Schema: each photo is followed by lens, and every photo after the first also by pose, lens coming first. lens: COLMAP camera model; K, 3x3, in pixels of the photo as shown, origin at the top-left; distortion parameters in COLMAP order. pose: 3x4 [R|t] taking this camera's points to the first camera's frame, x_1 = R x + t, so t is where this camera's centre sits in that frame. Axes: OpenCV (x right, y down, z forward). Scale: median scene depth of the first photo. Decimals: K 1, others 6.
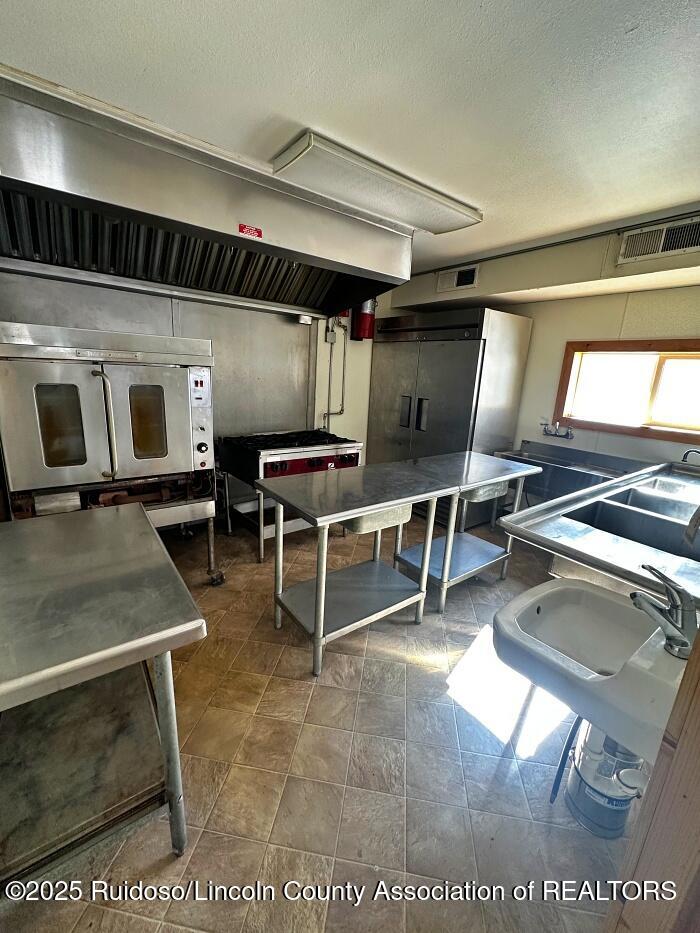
lens RADIAL K [[377.7, 0, 344.1], [0, 377.7, 465.4], [0, 0, 1]] dist [-0.001655, 0.000641]
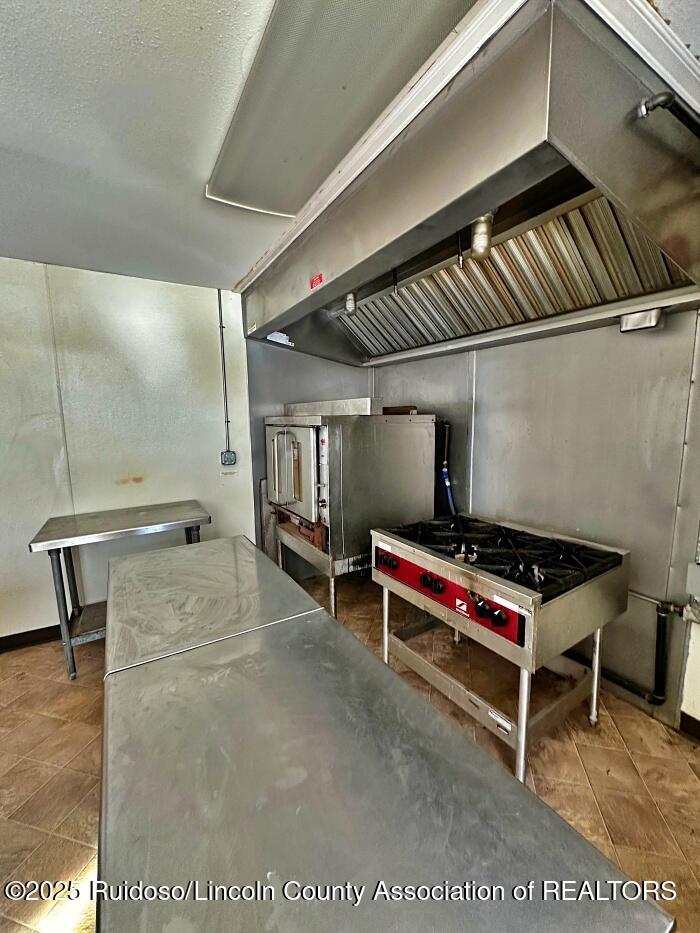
lens RADIAL K [[377.7, 0, 349.8], [0, 377.7, 467.9], [0, 0, 1]] dist [-0.001655, 0.000641]
pose [[-0.079807, 0.104058, -0.991364, 0.449668], [-0.200924, 0.972444, 0.118247, -0.204270], [0.976351, 0.208626, -0.056700, 0.829305]]
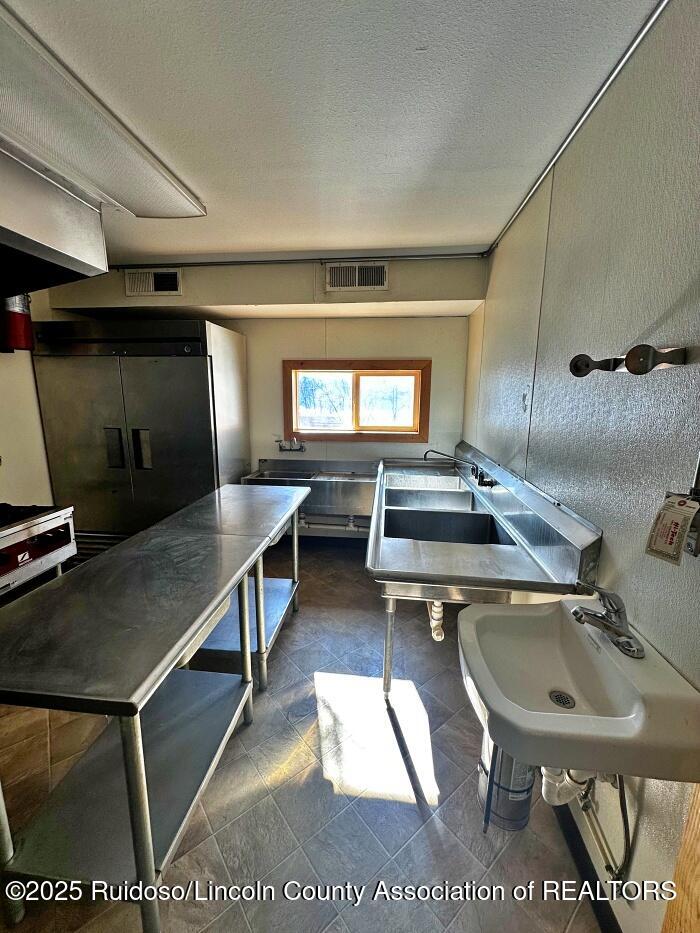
lens RADIAL K [[377.7, 0, 344.7], [0, 377.7, 467.1], [0, 0, 1]] dist [-0.001655, 0.000641]
pose [[0.676194, -0.186121, 0.712825, -0.088845], [0.208753, 0.976312, 0.056892, -0.066558], [-0.706529, 0.110334, 0.699030, 0.194212]]
